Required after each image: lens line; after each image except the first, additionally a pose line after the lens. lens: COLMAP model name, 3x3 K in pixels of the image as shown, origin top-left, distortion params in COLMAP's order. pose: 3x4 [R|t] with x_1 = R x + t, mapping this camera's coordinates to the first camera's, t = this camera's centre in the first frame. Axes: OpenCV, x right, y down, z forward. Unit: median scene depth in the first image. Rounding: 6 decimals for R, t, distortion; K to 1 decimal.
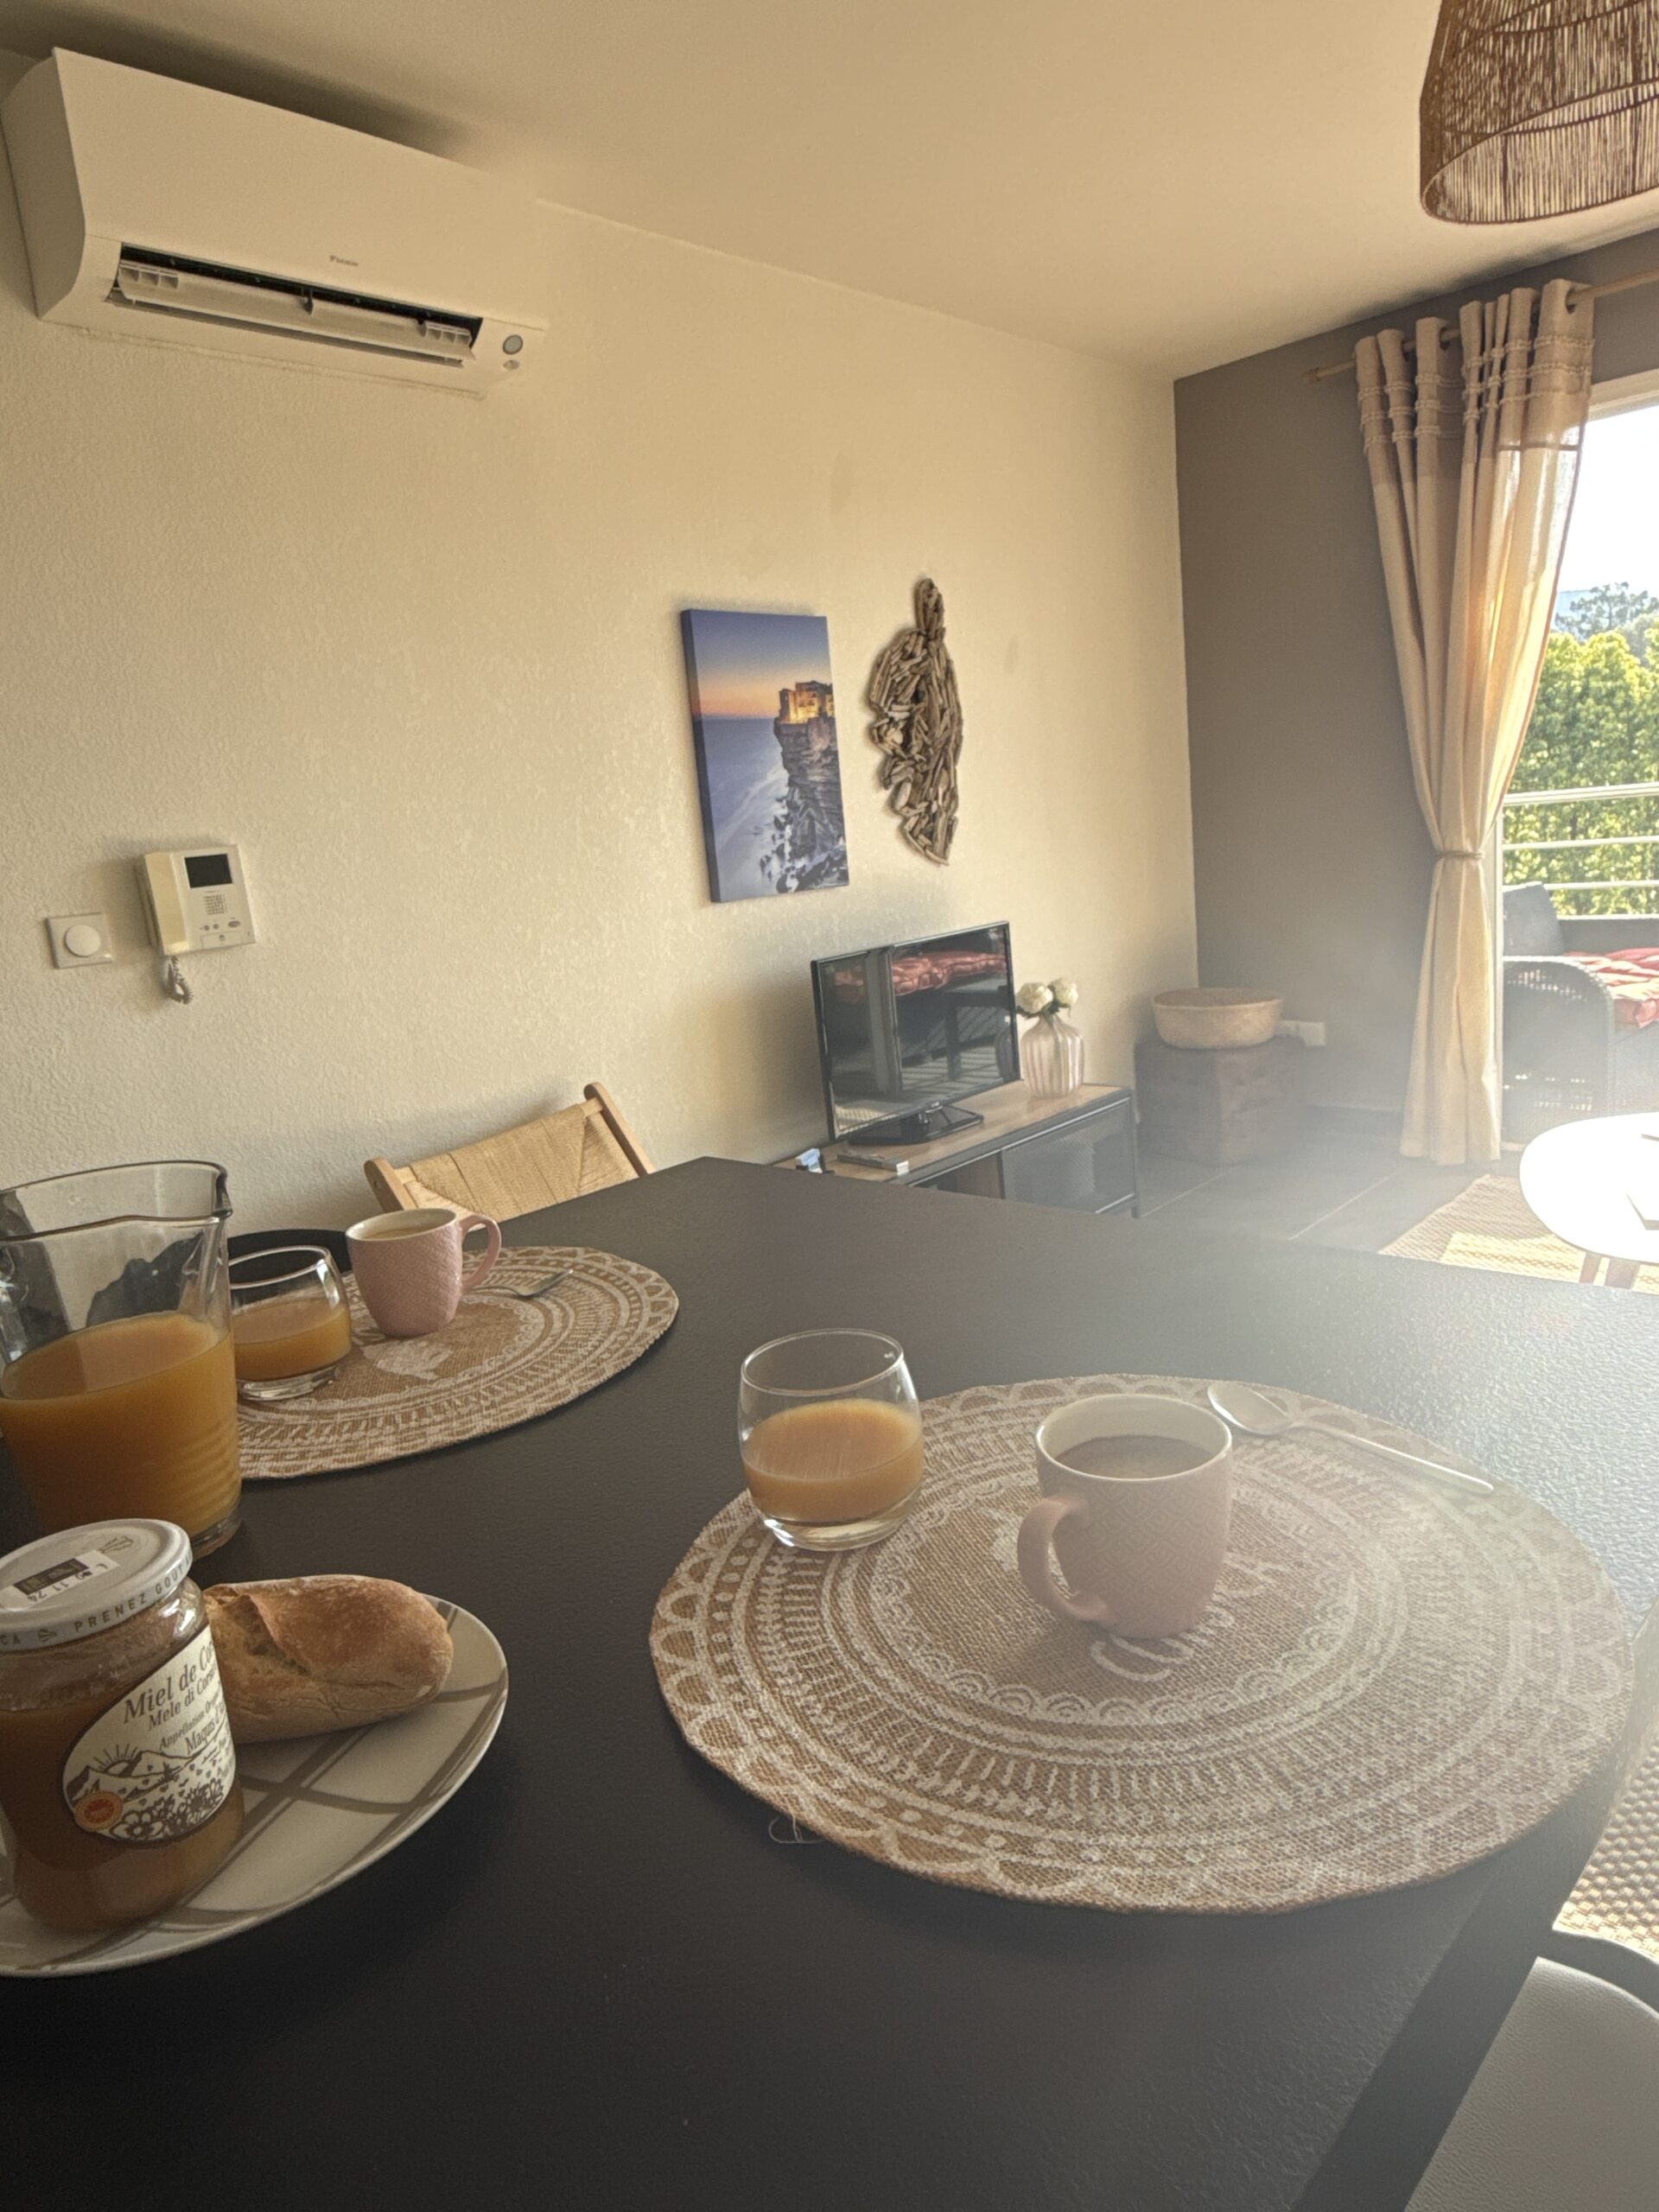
lens RADIAL K [[1414.8, 0, 837.7], [0, 1414.8, 1106.4], [0, 0, 1]] dist [0.001030, -0.001601]
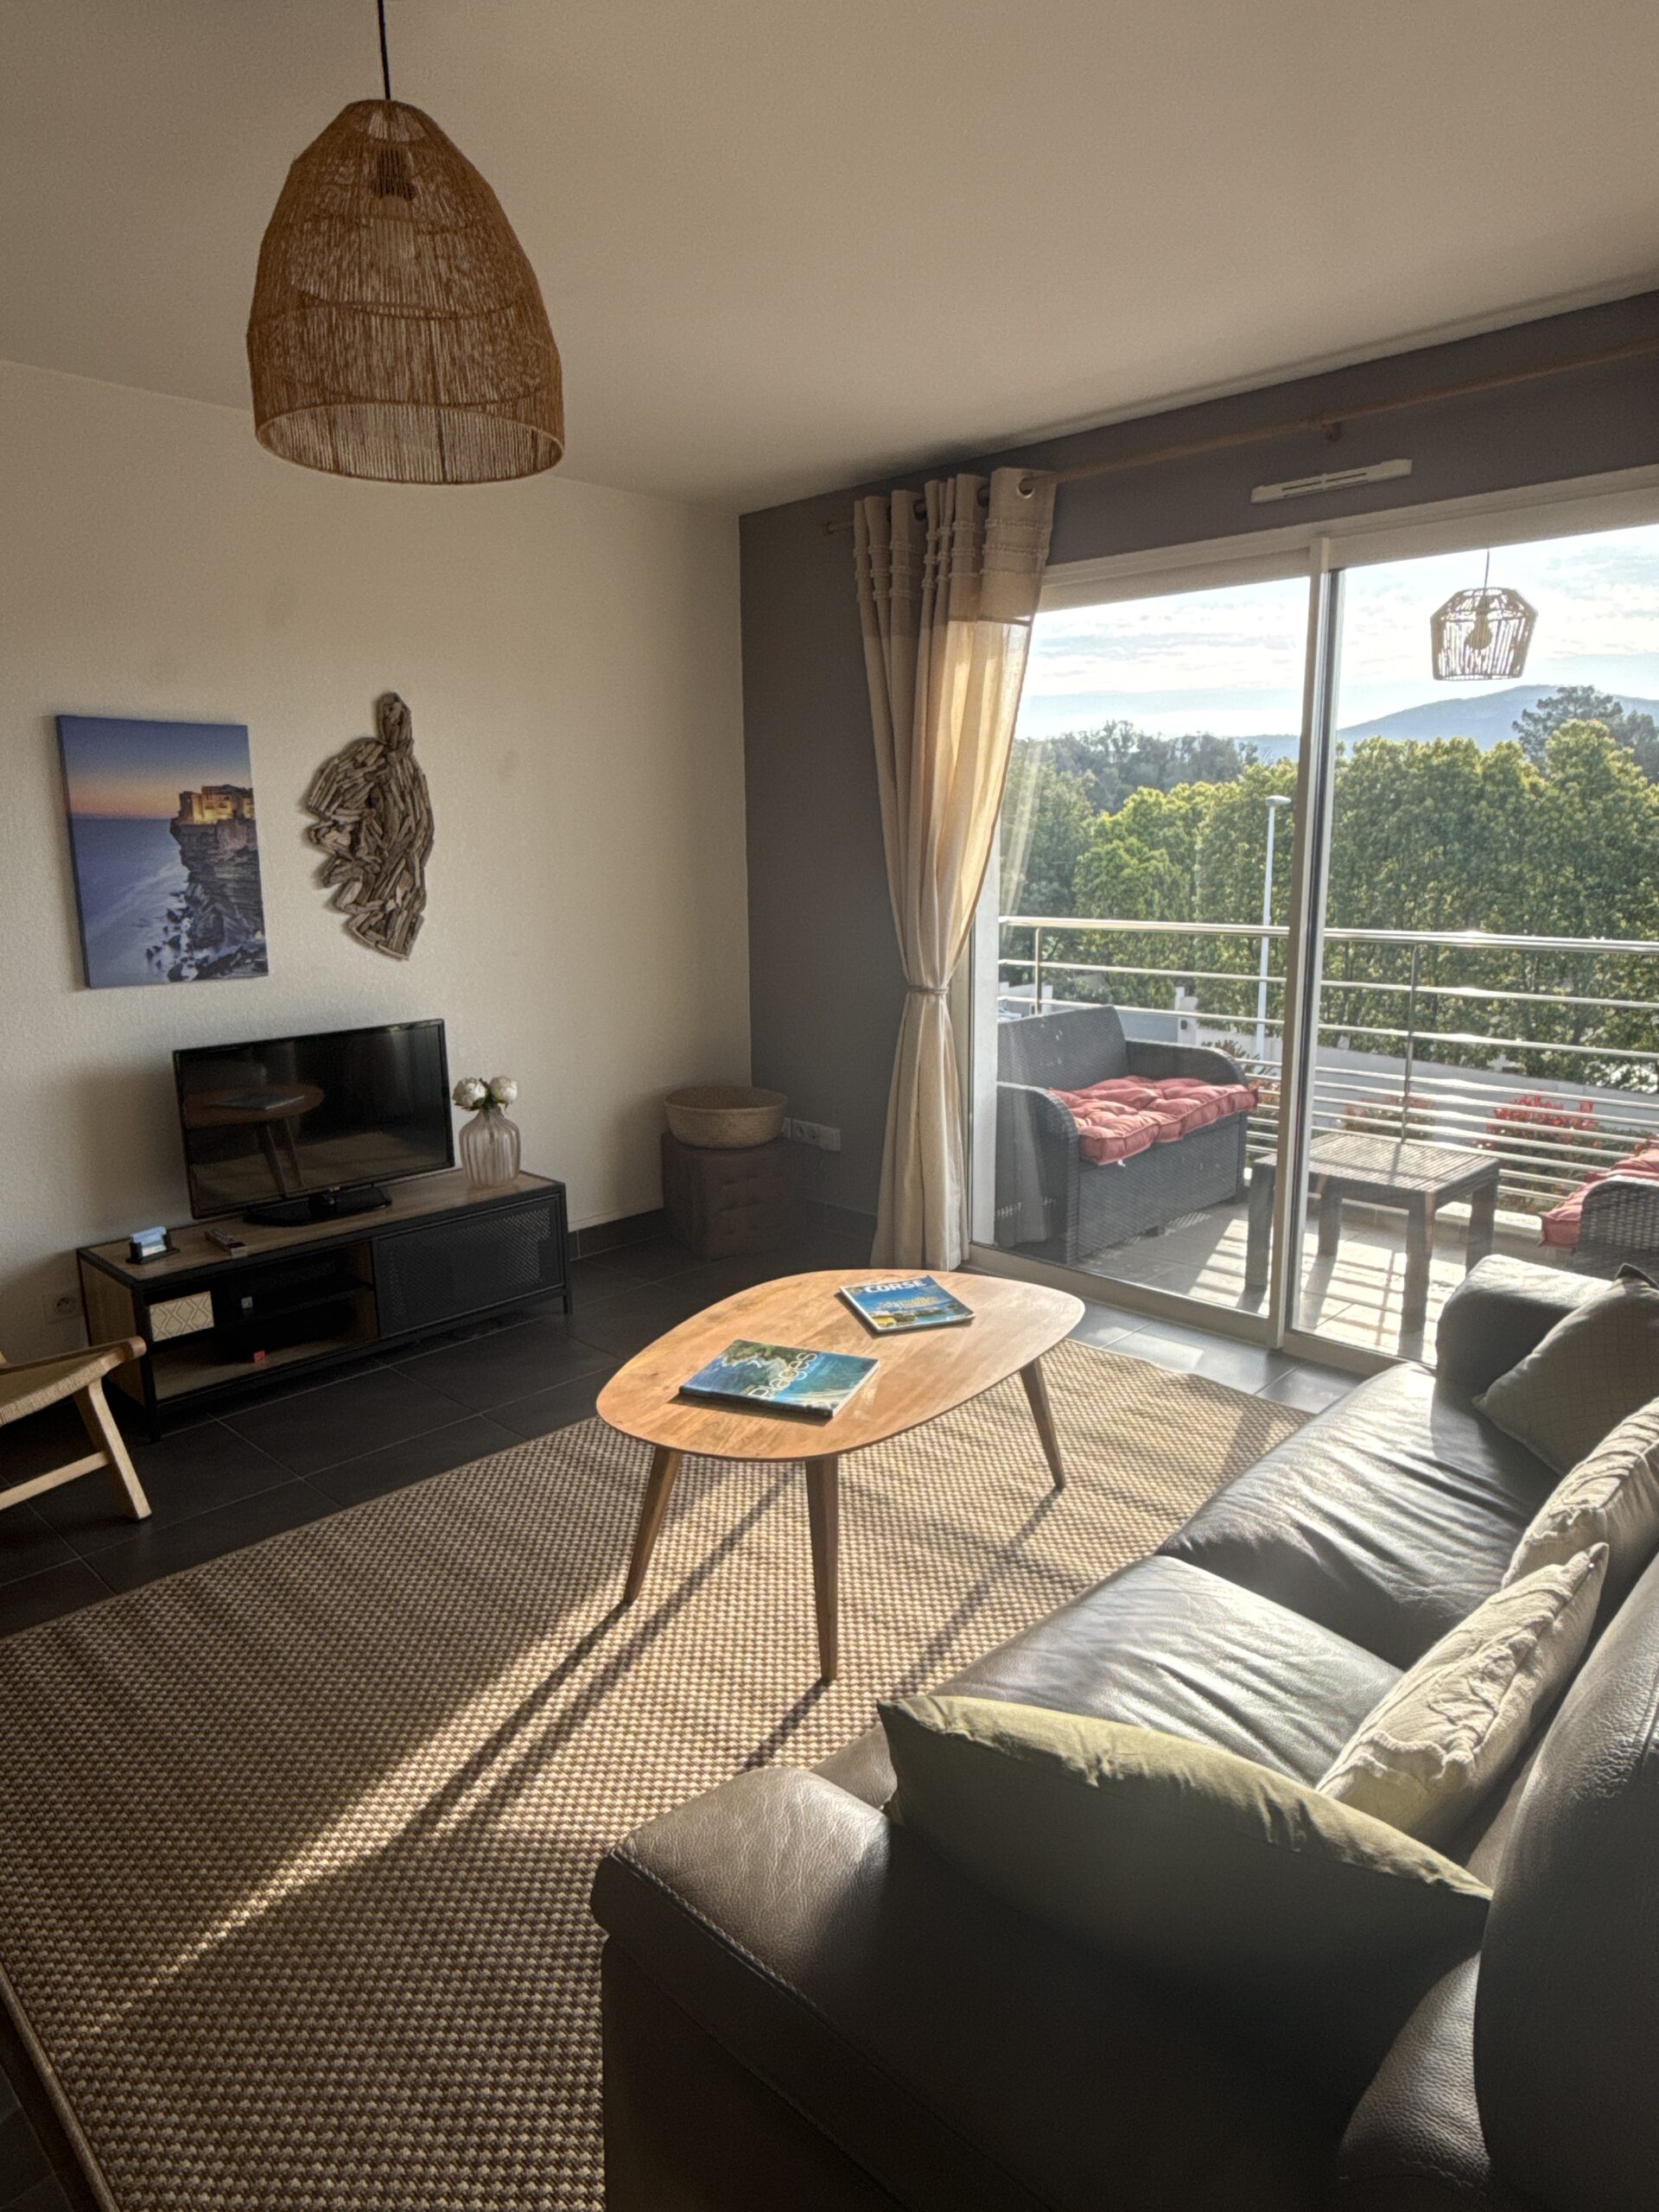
lens RADIAL K [[1361.5, 0, 836.0], [0, 1361.5, 1104.2], [0, 0, 1]] dist [0.007212, -0.007964]
pose [[0.996221, 0.086824, 0.002356, 0.429676], [-0.086799, 0.996185, -0.009008, -0.086535], [-0.003129, 0.008769, 0.999957, -0.022892]]
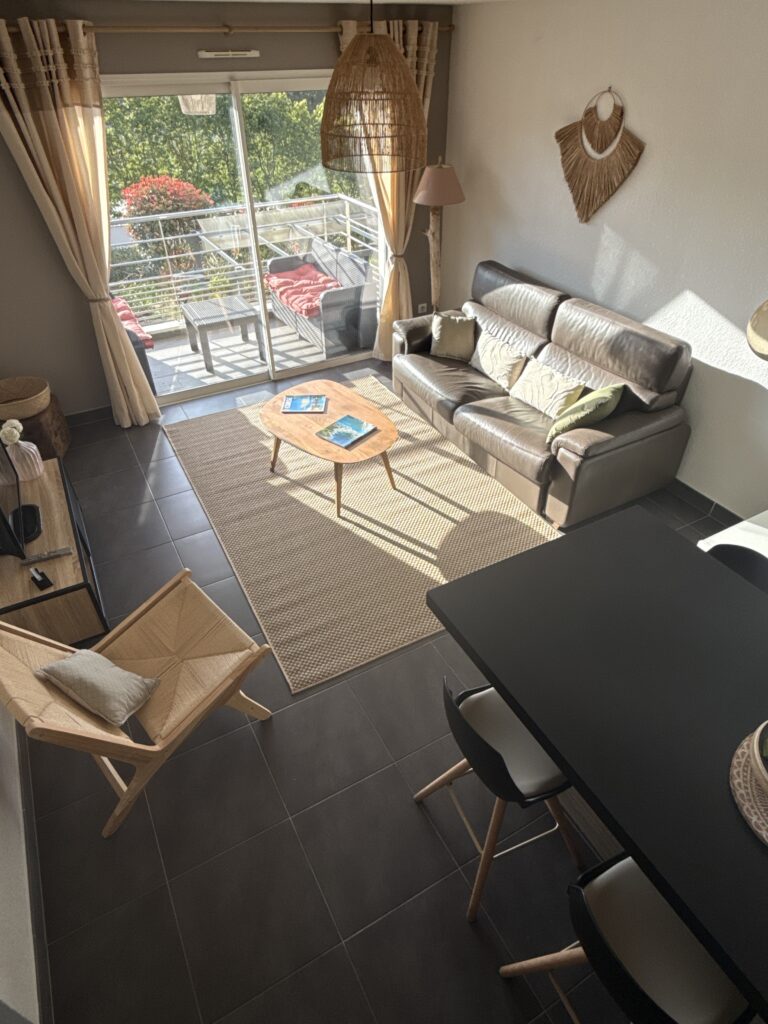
lens RADIAL K [[618.3, 0, 391.3], [0, 618.3, 520.7], [0, 0, 1]] dist [-0.000883, -0.003424]
pose [[0.307765, -0.516894, 0.798813, -0.453027], [0.172927, 0.855968, 0.487253, -0.312622], [-0.935616, -0.011823, 0.352821, 0.225871]]
